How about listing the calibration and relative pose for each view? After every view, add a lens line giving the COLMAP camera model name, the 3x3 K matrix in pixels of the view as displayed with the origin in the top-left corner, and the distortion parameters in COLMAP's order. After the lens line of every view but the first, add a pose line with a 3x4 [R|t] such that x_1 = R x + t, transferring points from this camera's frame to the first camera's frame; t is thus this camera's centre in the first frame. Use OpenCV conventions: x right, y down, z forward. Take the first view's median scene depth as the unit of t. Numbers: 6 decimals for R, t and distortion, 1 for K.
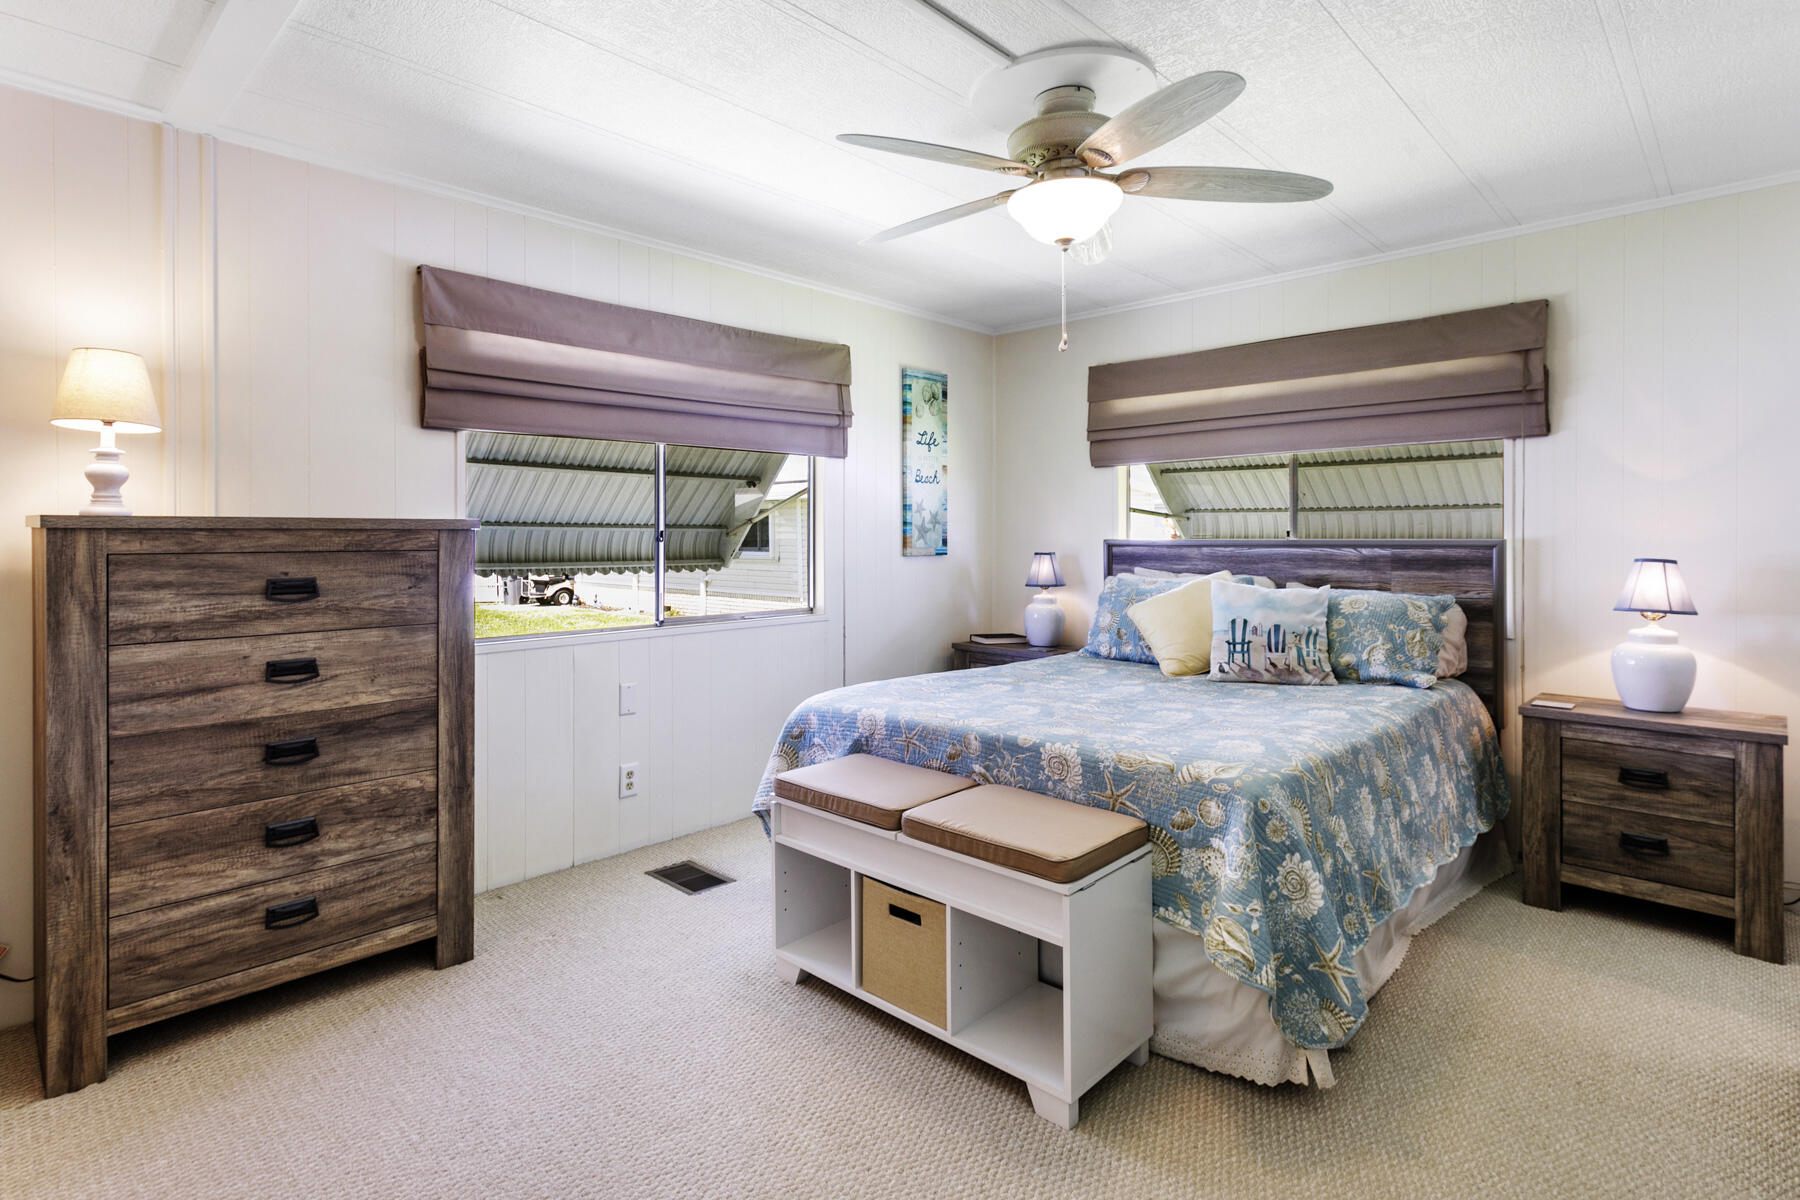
lens RADIAL K [[909.0, 0, 887.6], [0, 909.0, 522.6], [0, 0, 1]] dist [0.002488, 0.001713]
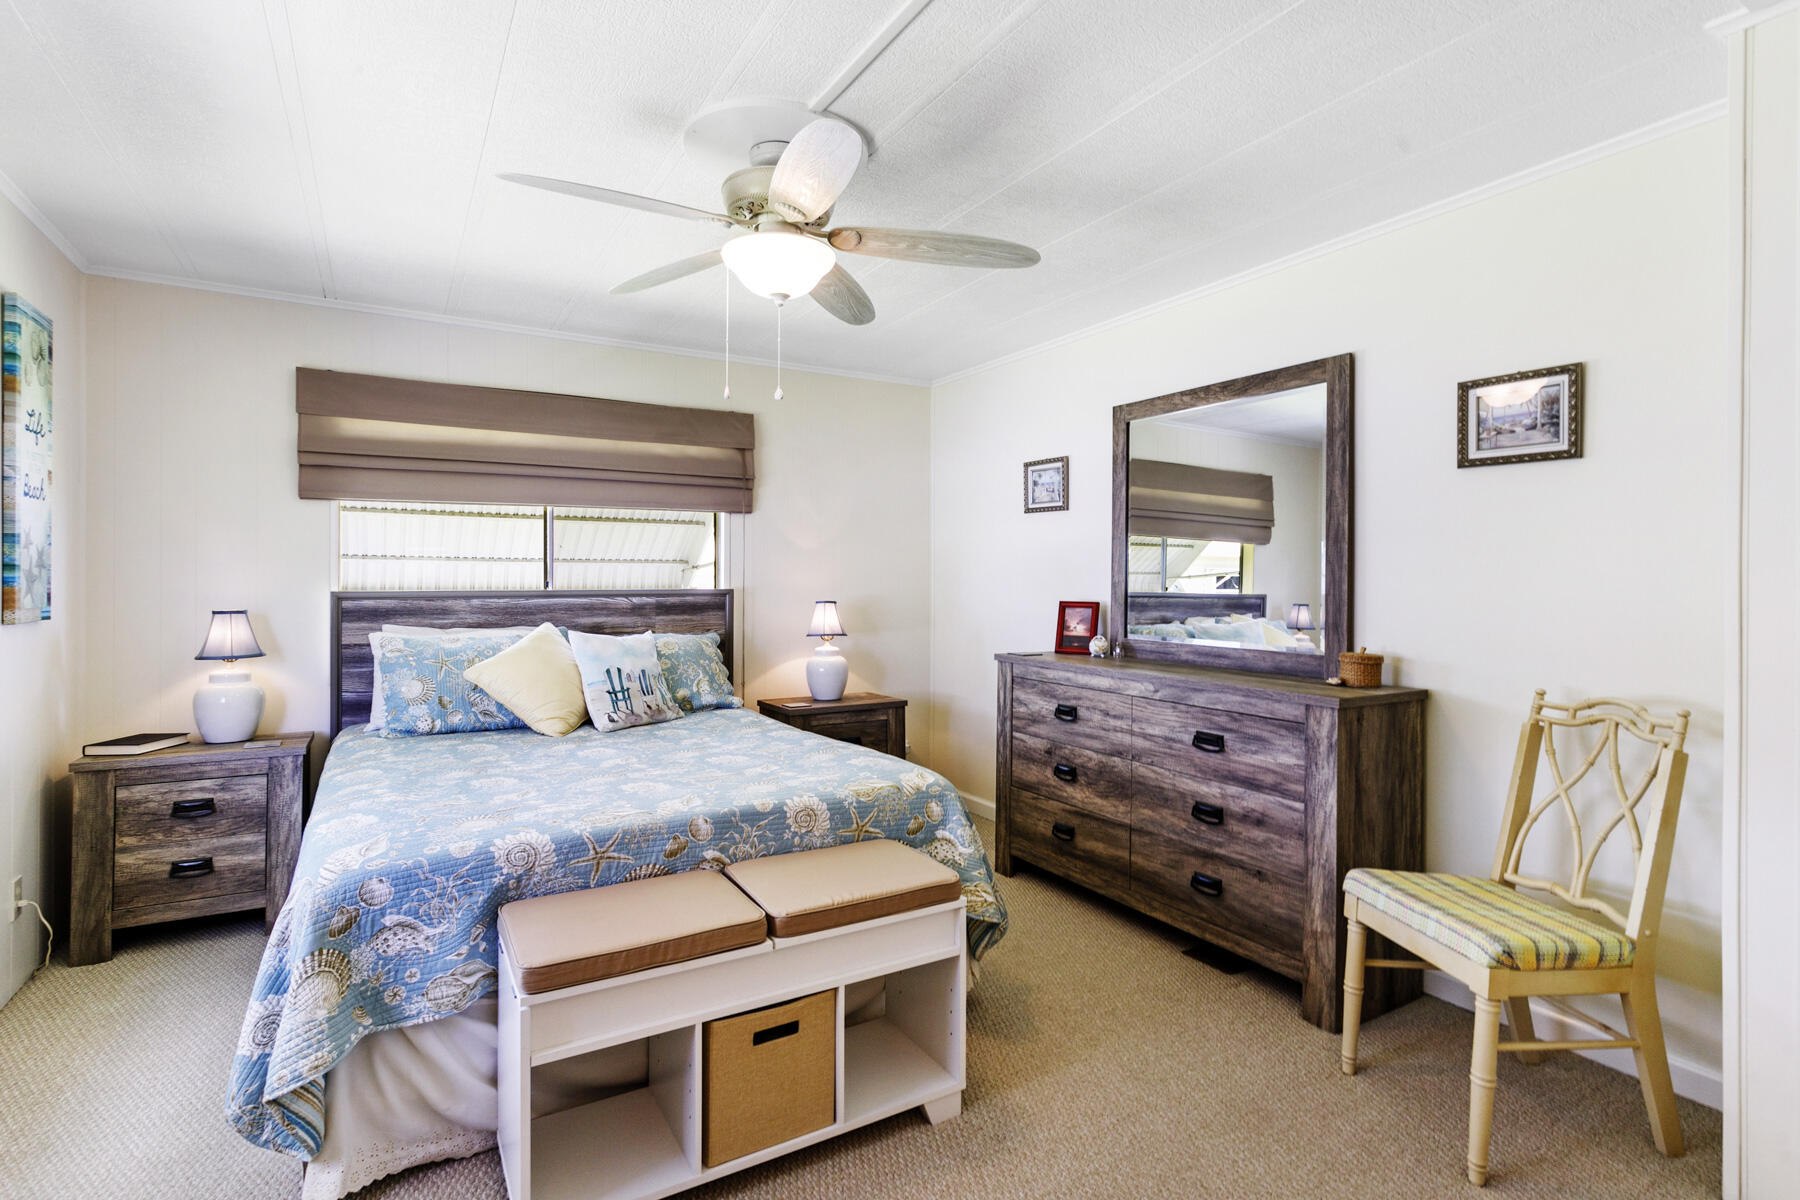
lens RADIAL K [[871.5, 0, 895.5], [0, 871.5, 565.5], [0, 0, 1]] dist [0.004748, 0.001050]
pose [[0.271914, 0.018916, 0.962136, -0.482198], [-0.015214, 0.999766, -0.015356, 0.000383], [-0.962201, -0.010462, 0.272139, 0.430973]]
